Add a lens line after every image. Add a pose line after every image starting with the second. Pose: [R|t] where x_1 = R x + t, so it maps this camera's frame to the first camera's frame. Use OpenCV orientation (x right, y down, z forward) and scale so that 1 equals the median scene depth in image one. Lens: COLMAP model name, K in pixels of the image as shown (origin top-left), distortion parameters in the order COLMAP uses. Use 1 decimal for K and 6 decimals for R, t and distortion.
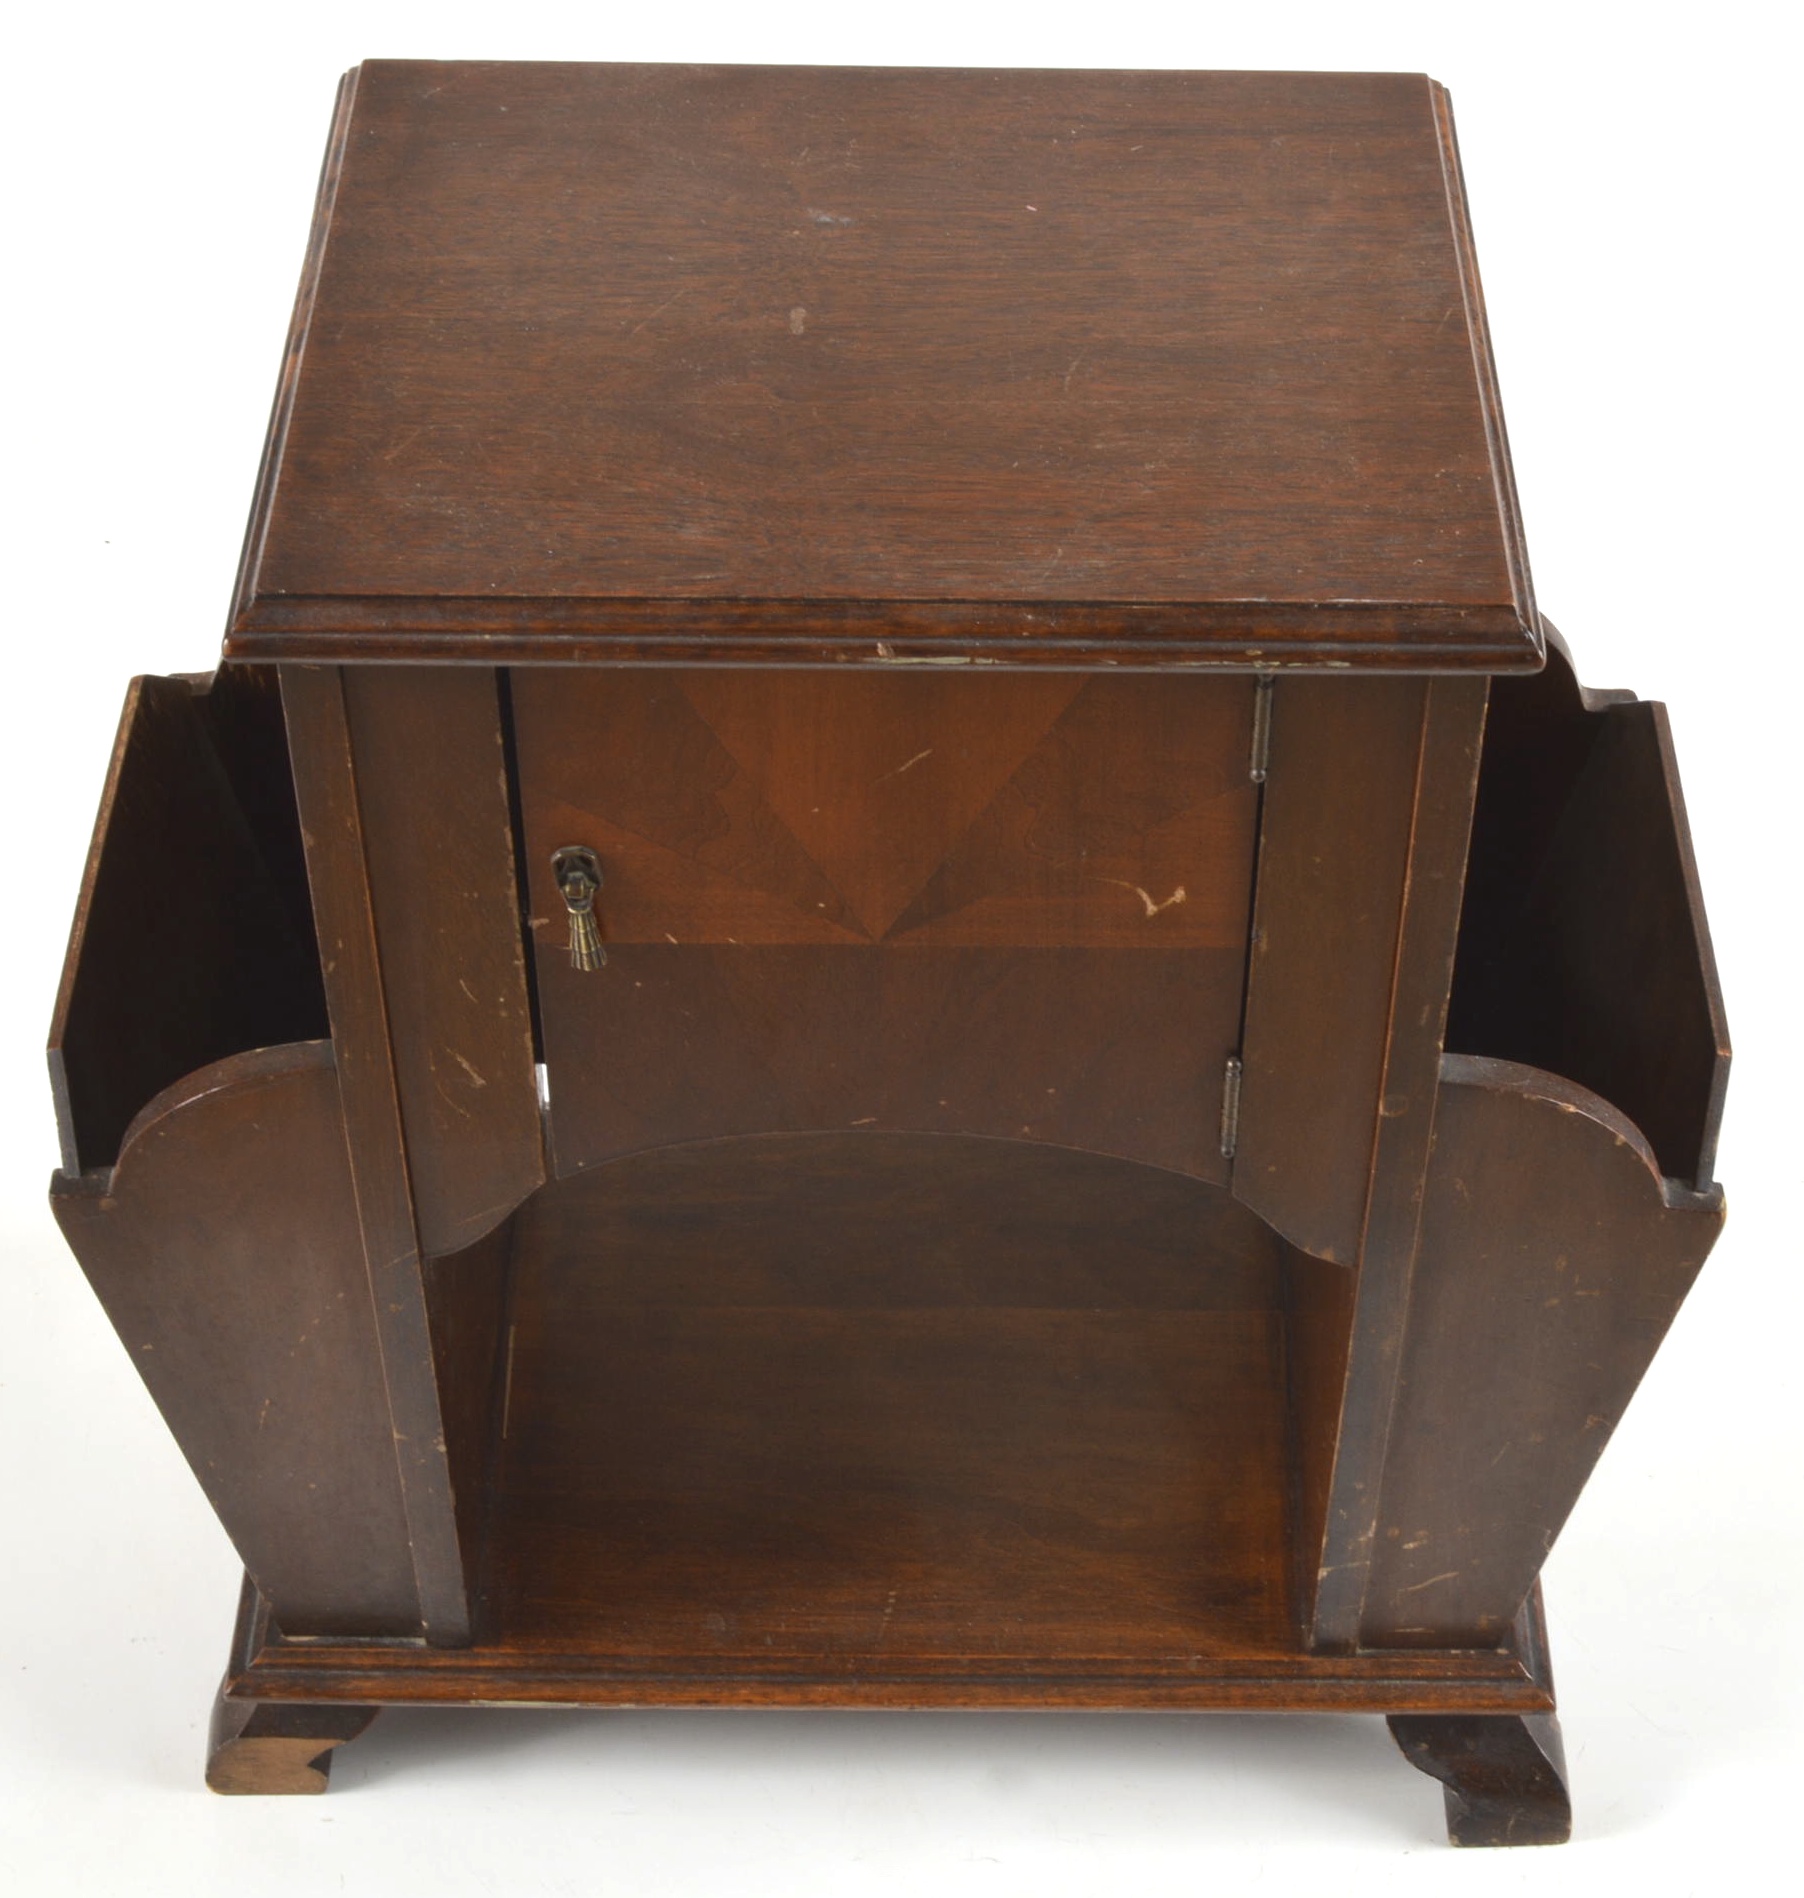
lens RADIAL K [[3969.4, 0, 948.7], [0, 3969.4, 948.7], [0, 0, 1]] dist [0.003553, -0.183902]
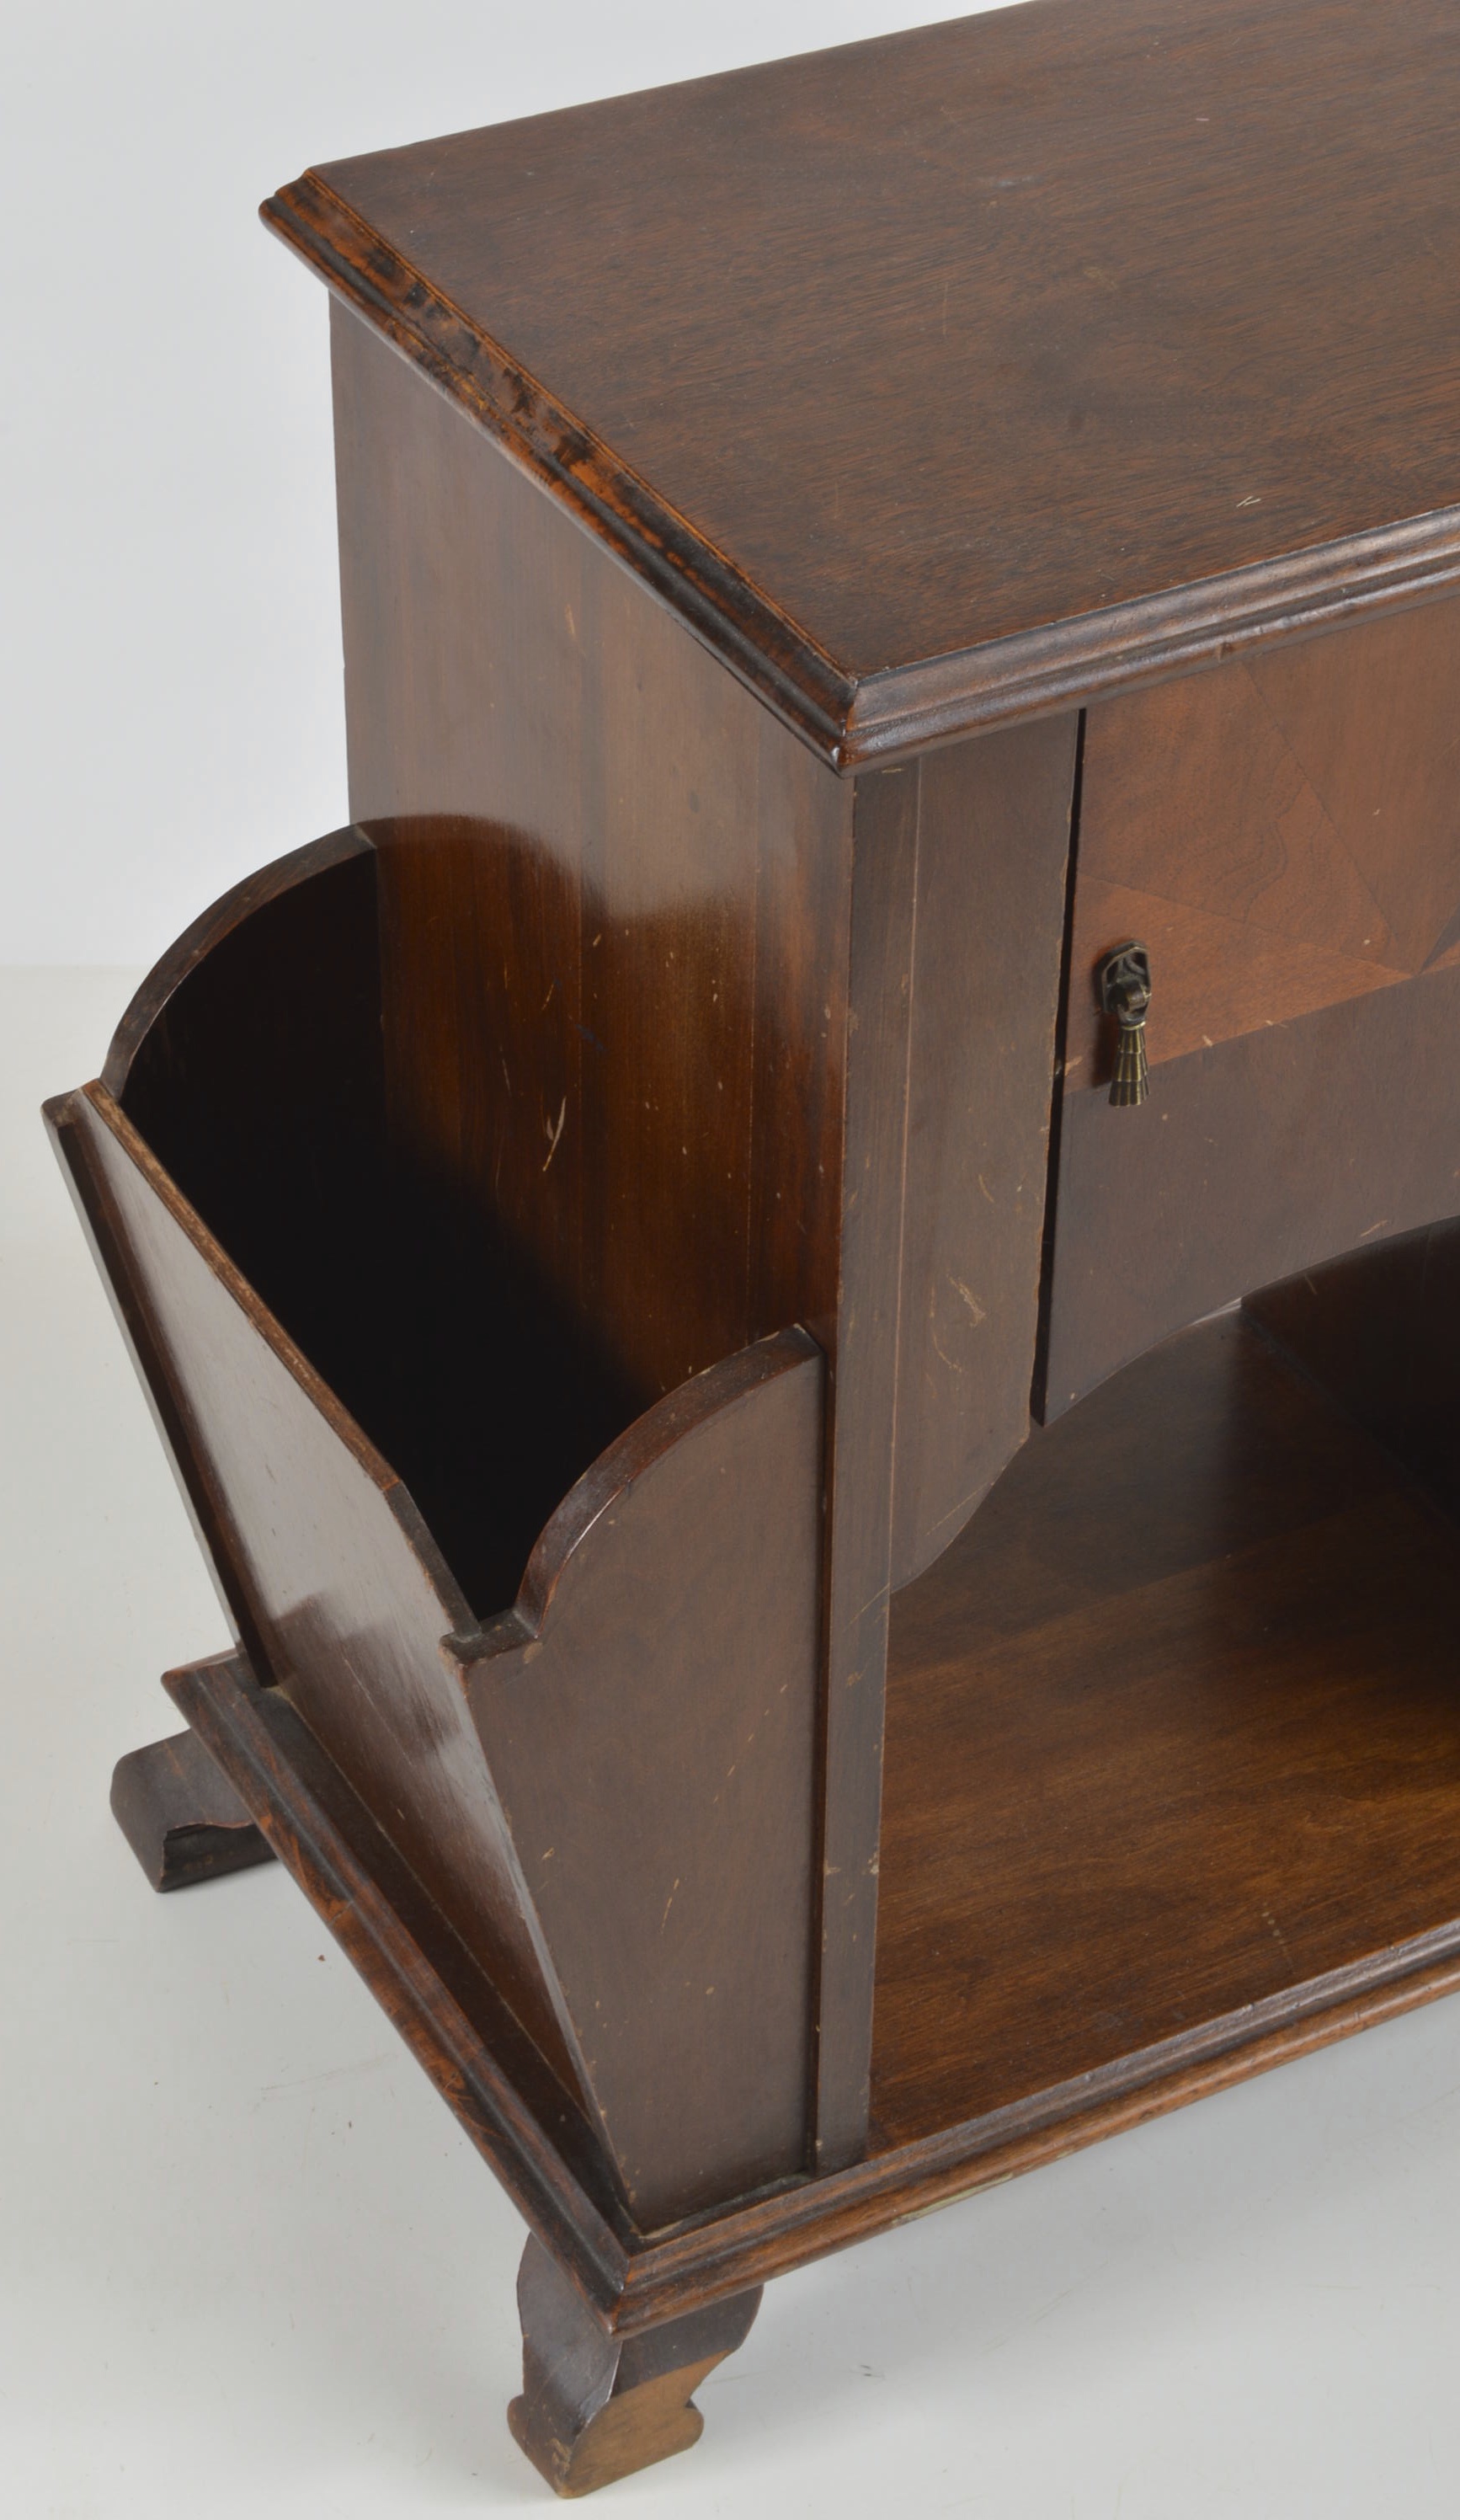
lens RADIAL K [[5033.5, 0, 624.3], [0, 5033.5, 1261.6], [0, 0, 1]] dist [0.012810, -0.024367]
pose [[0.880530, -0.301996, 0.365330, -0.560590], [0.334605, 0.941948, -0.027824, 0.028478], [-0.335719, 0.146741, 0.930462, 0.096505]]
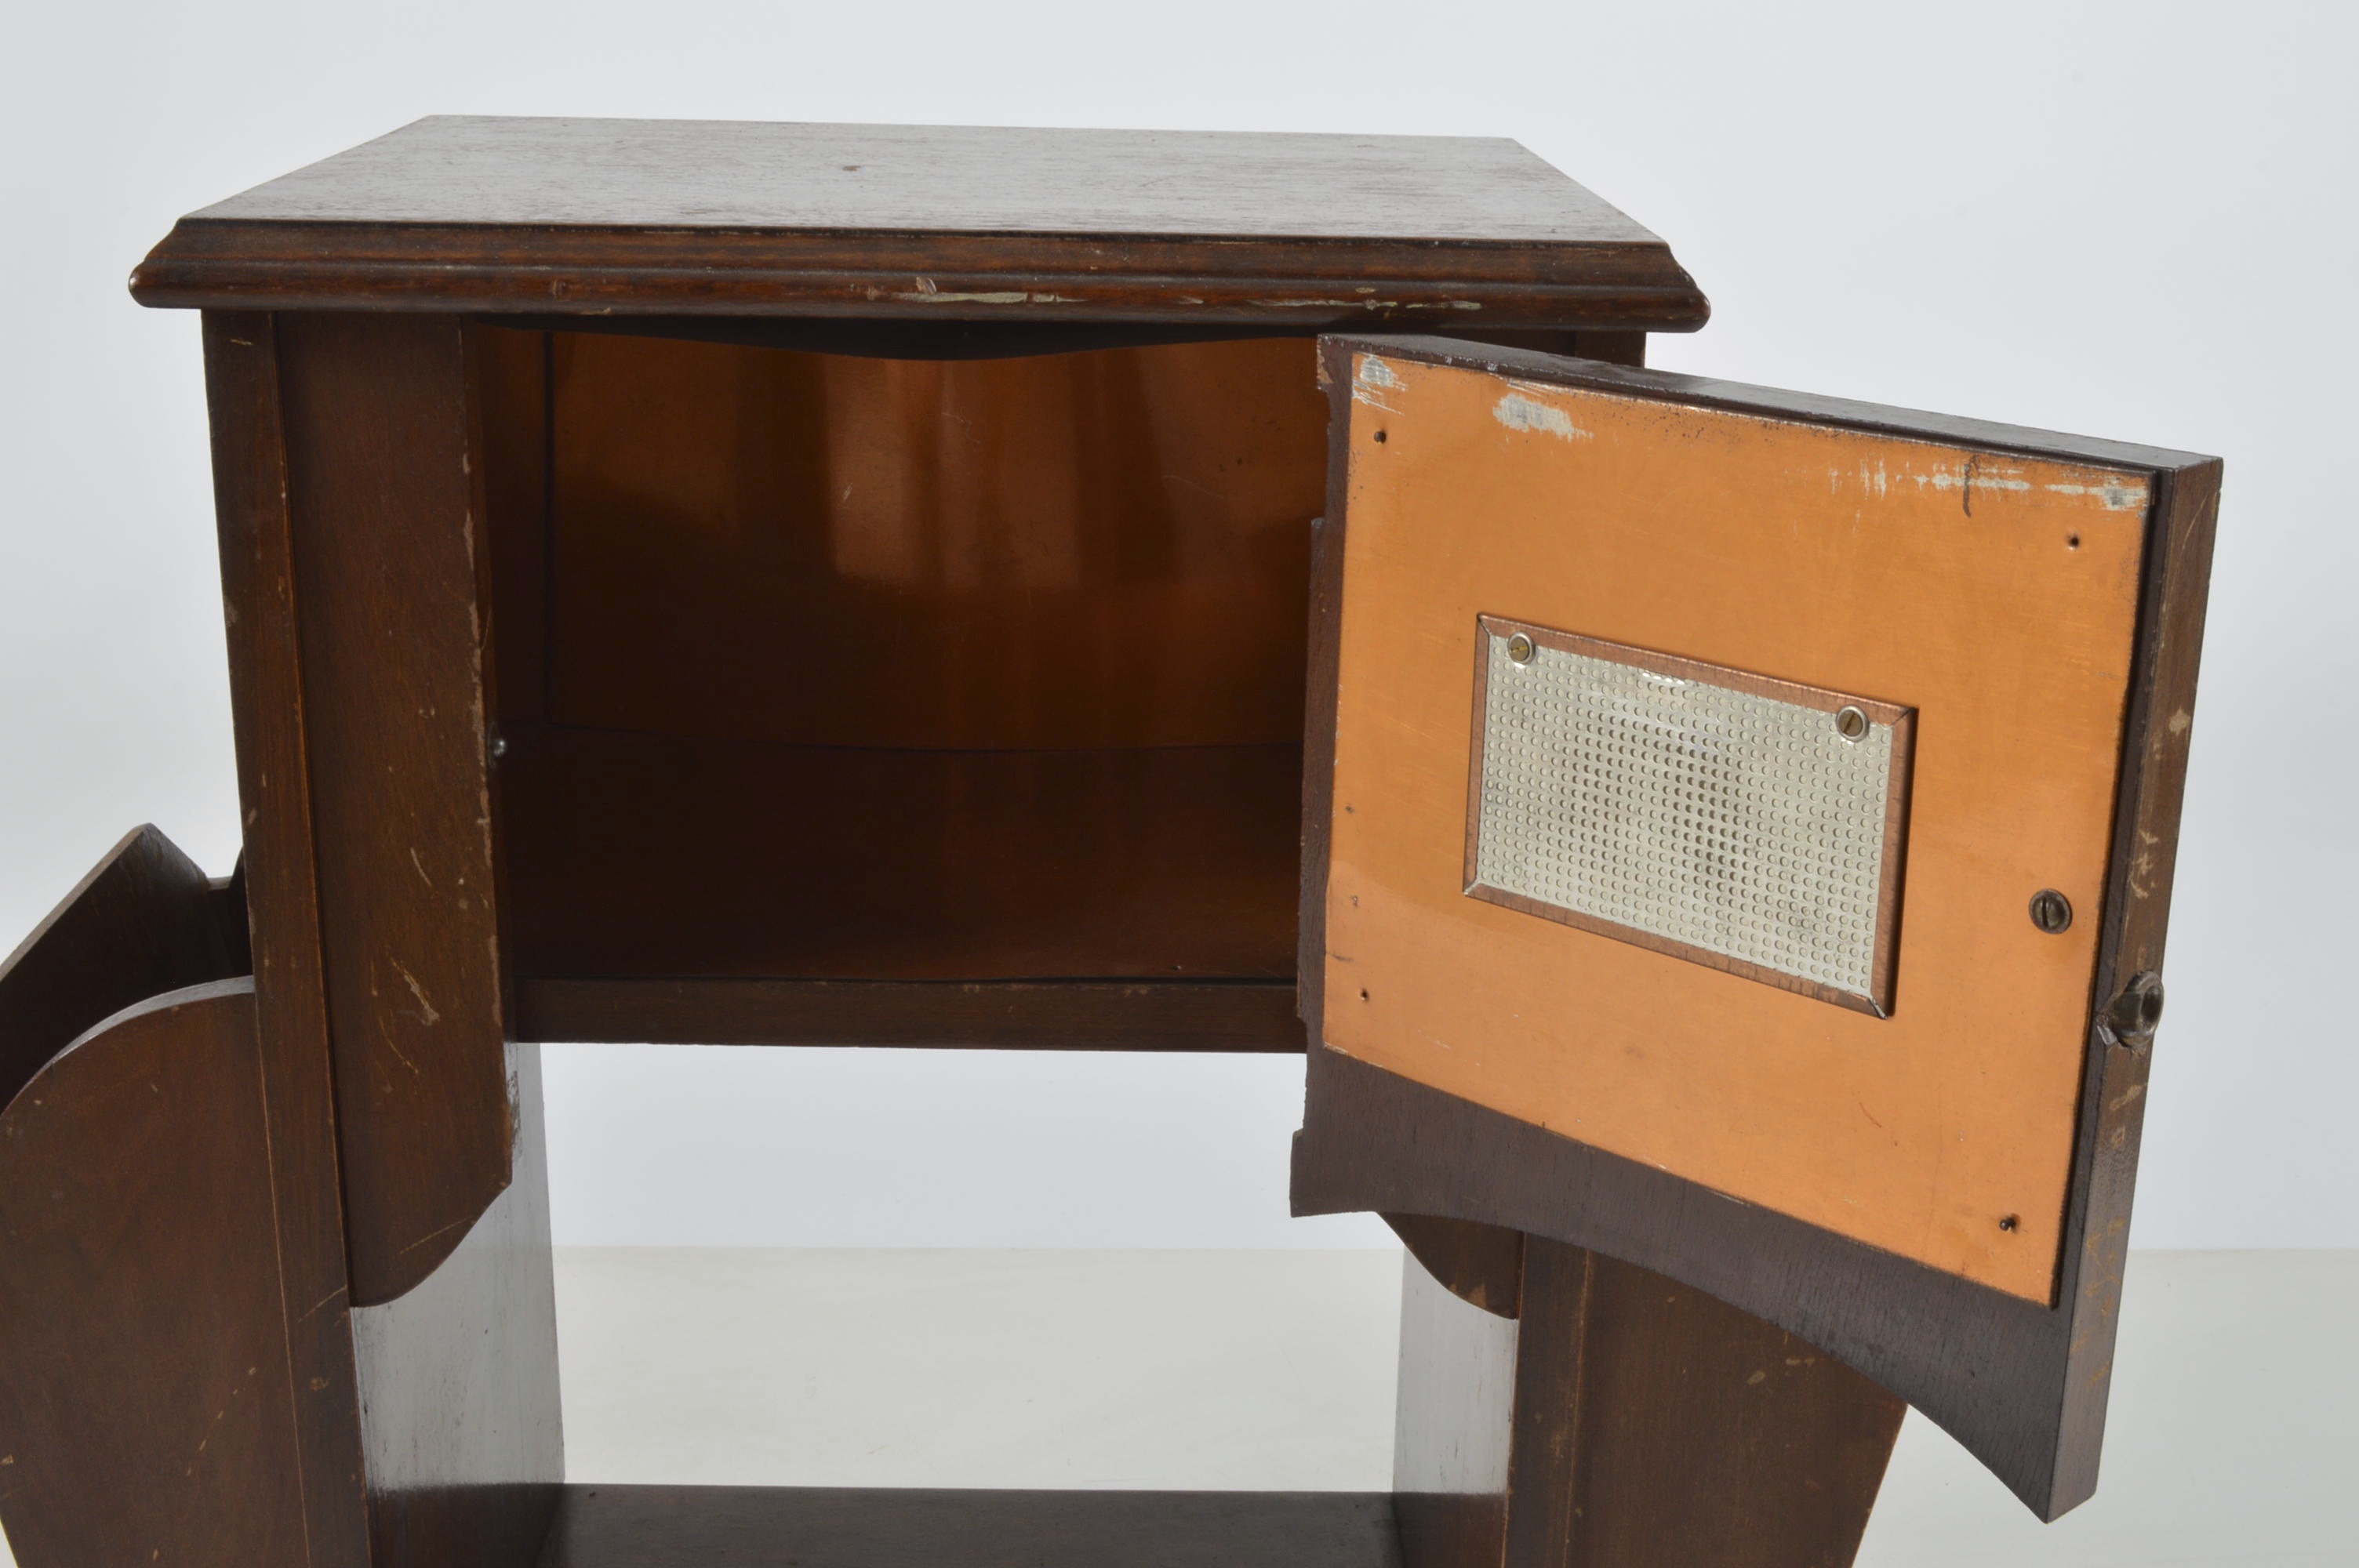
lens RADIAL K [[3015.3, 0, 1179.5], [0, 3015.3, 784.0], [0, 0, 1]] dist [-0.028219, -0.033464]
pose [[0.999557, 0.001542, 0.029707, 0.017166], [0.011857, 0.895244, -0.445419, 0.276984], [-0.027281, 0.445574, 0.894829, 0.437425]]
